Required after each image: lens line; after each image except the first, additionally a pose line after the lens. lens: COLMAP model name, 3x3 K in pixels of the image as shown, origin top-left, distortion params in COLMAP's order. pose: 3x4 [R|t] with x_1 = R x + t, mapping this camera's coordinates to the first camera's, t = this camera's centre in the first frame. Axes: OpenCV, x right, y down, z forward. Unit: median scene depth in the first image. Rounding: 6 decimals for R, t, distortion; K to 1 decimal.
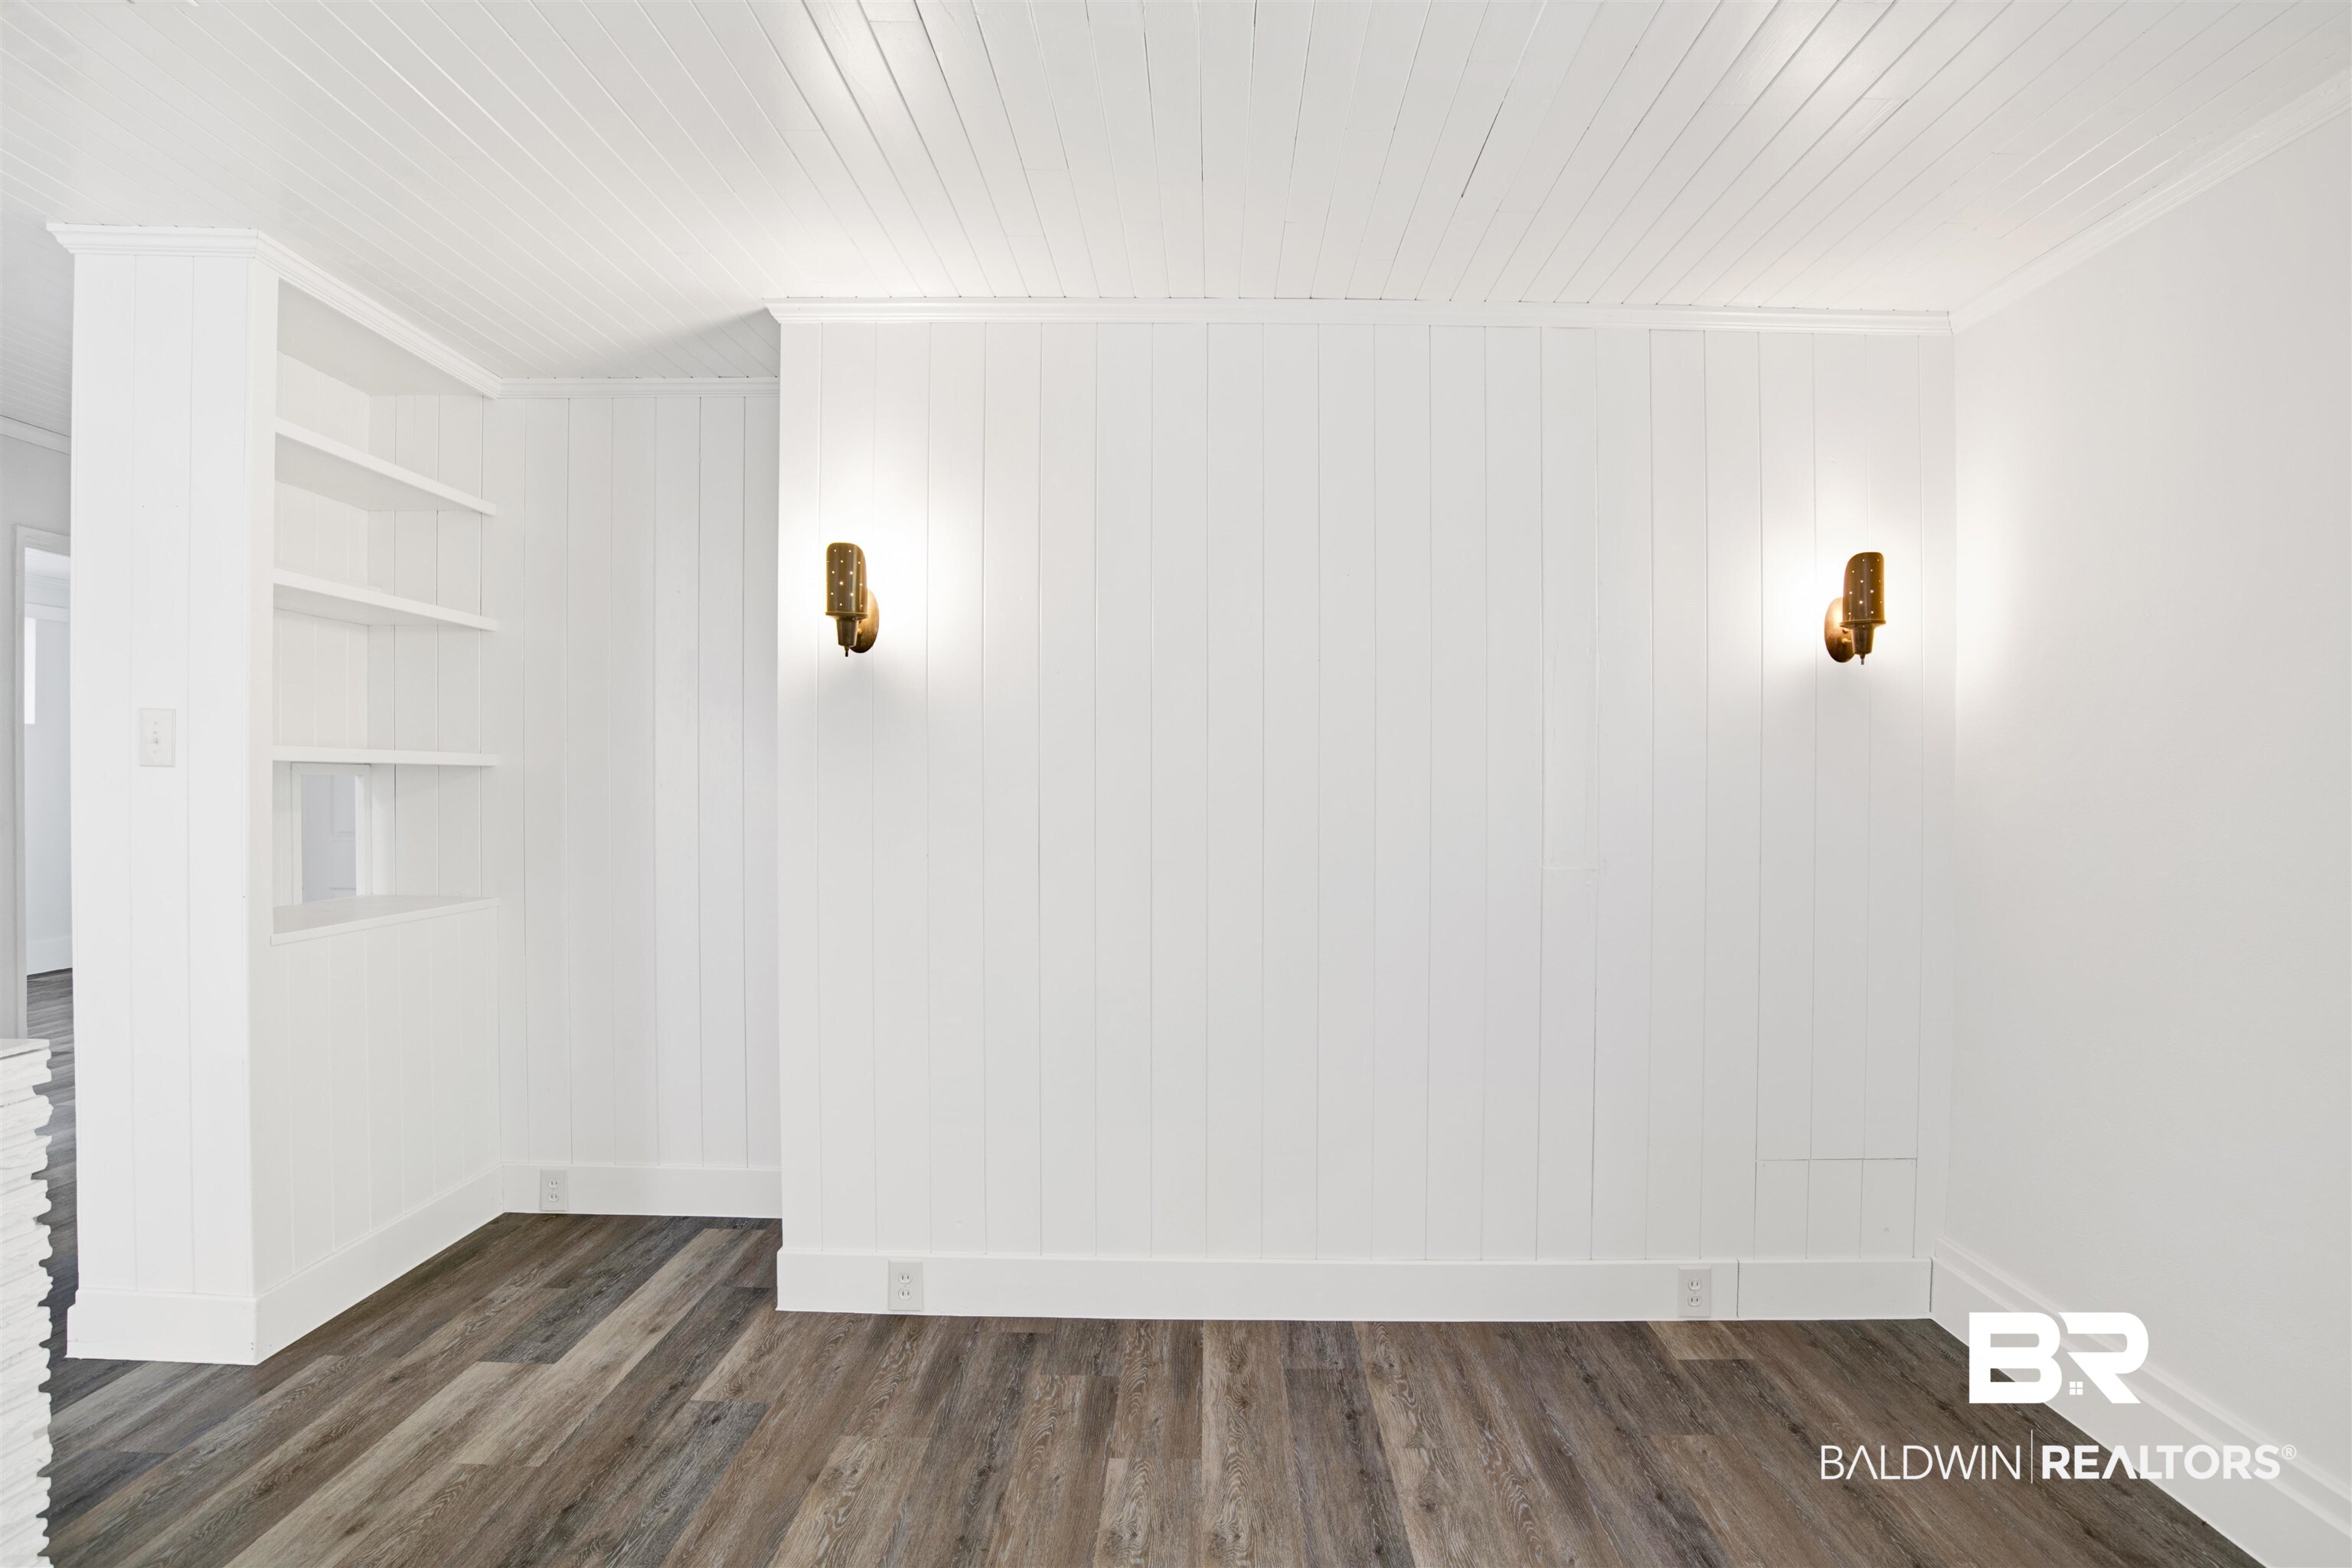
lens RADIAL K [[1242.8, 0, 1189.5], [0, 1242.8, 776.6], [0, 0, 1]] dist [-0.068186, 0.021614]
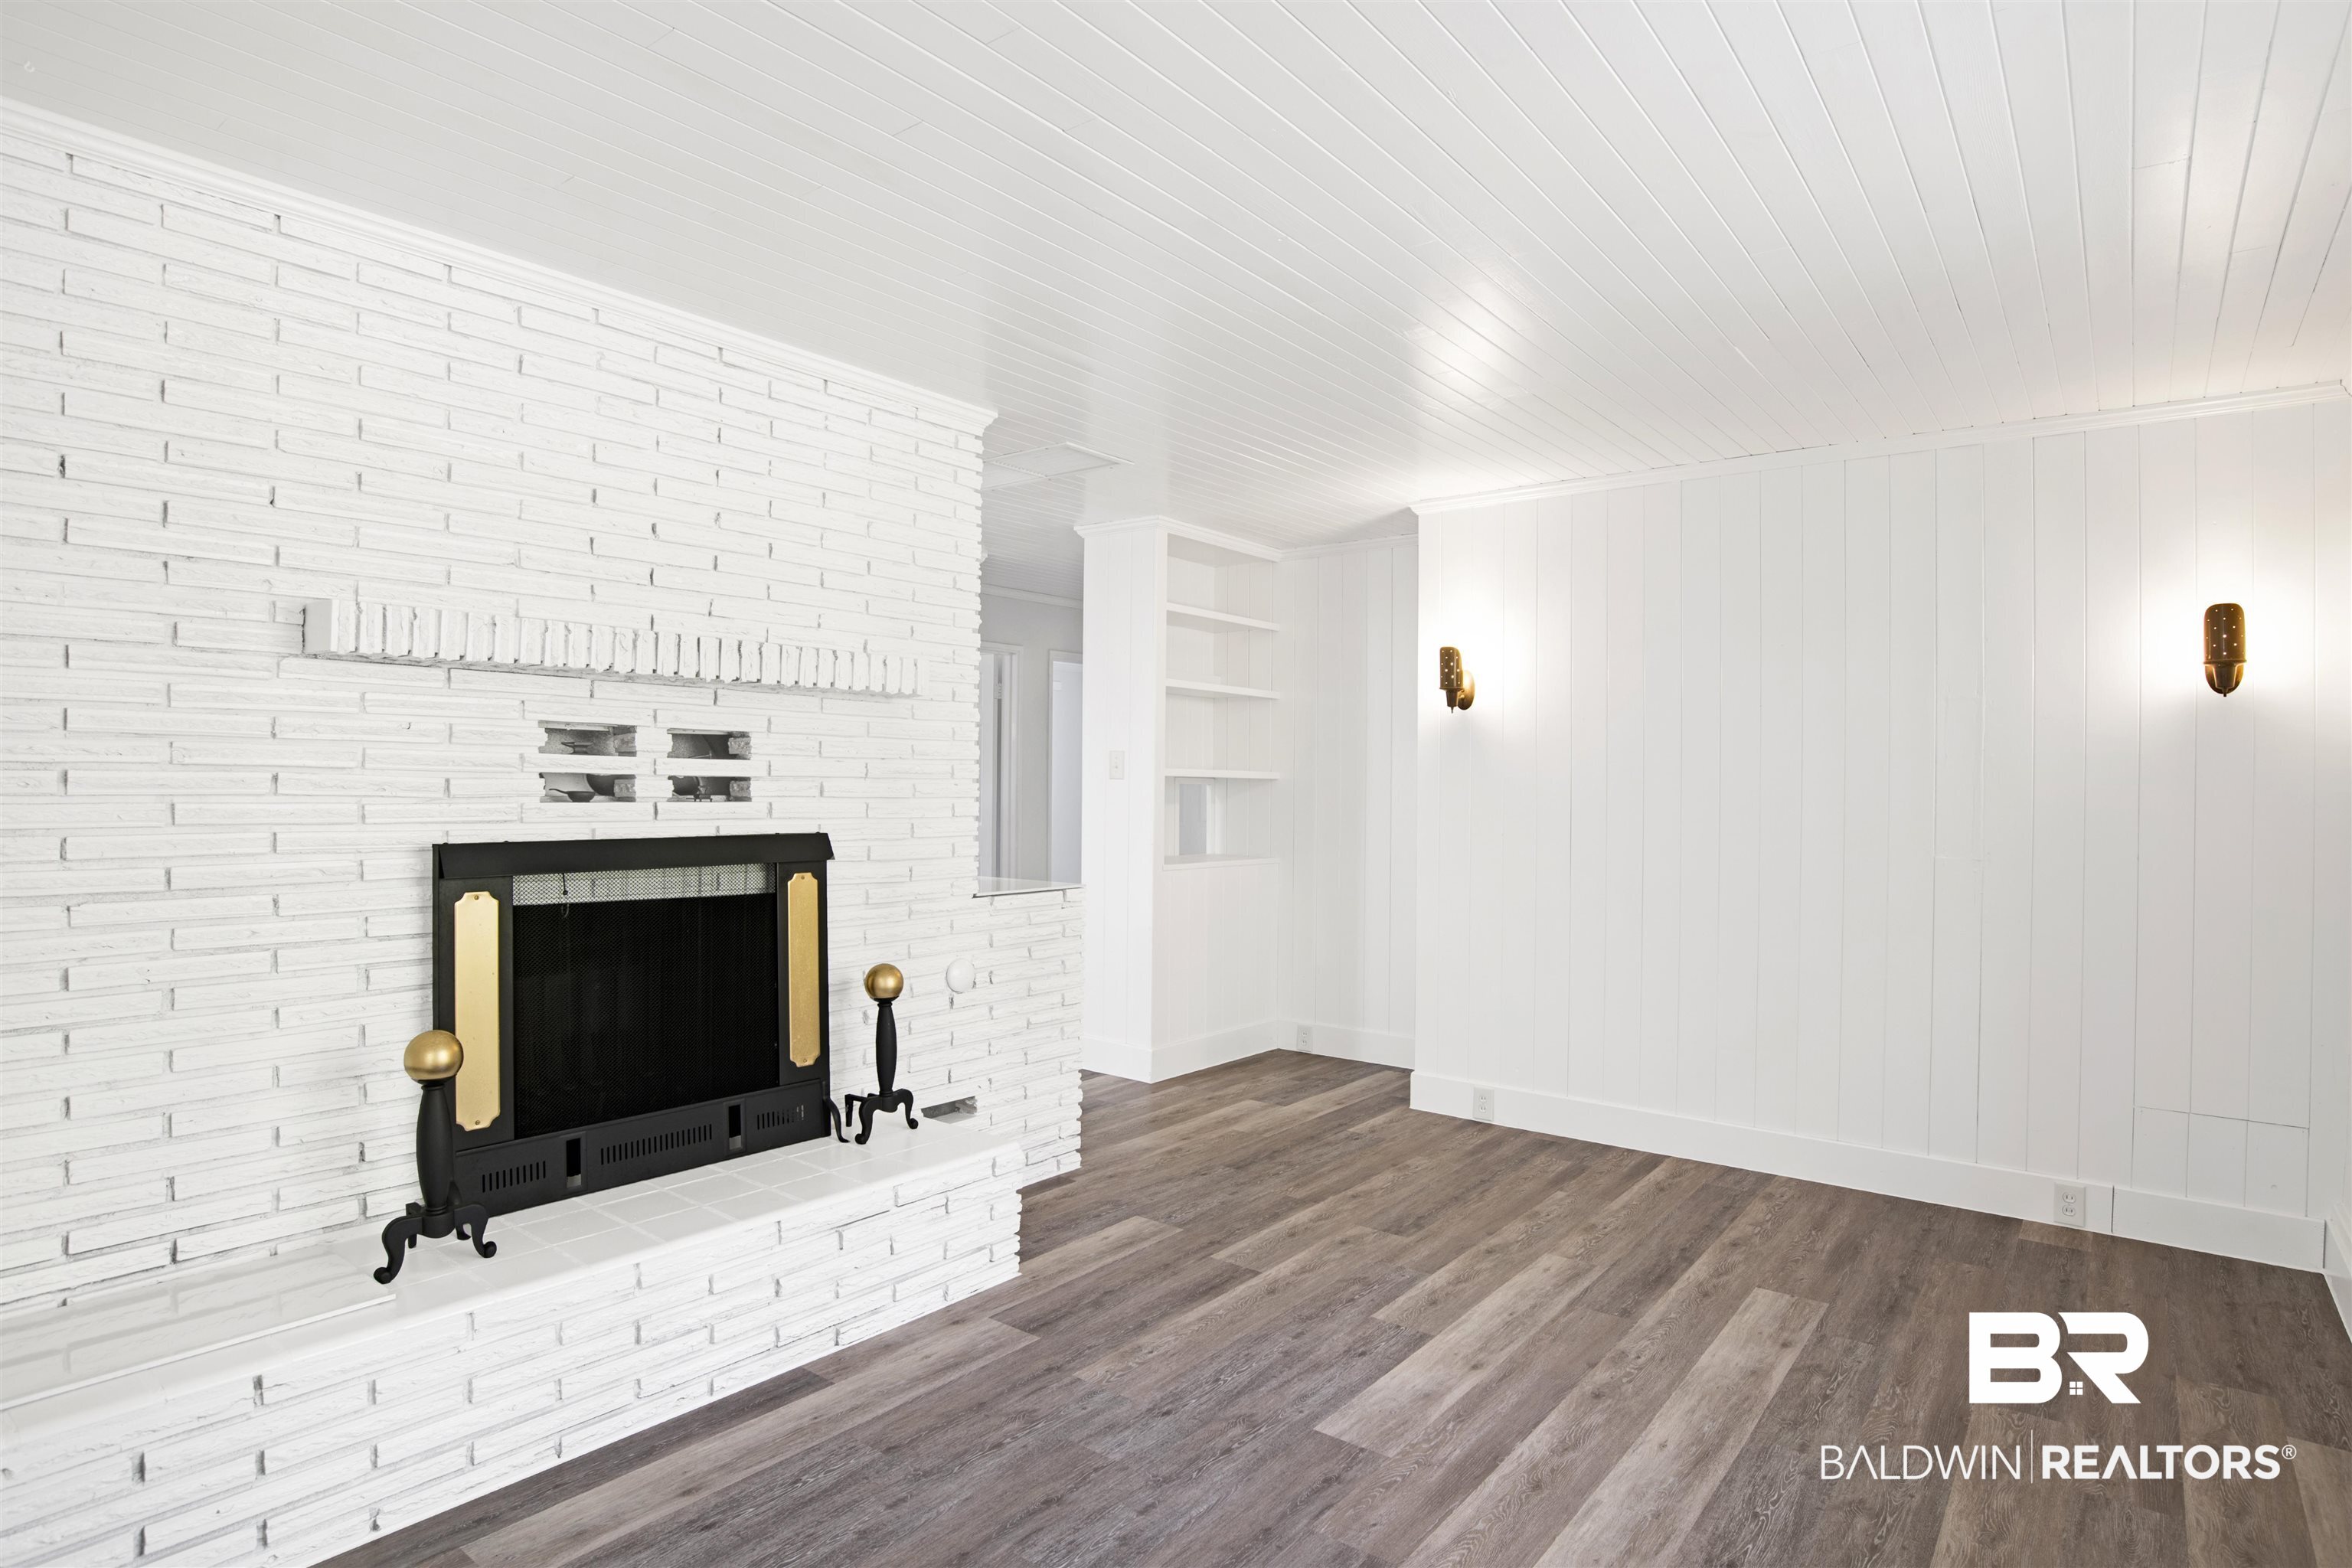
lens RADIAL K [[1242.8, 0, 1170.8], [0, 1242.8, 789.1], [0, 0, 1]] dist [-0.068186, 0.021614]
pose [[0.792395, 0.008784, -0.609944, 0.444915], [-0.011435, 0.999935, -0.000456, 0.009726], [0.609901, 0.007337, 0.792444, -0.555392]]
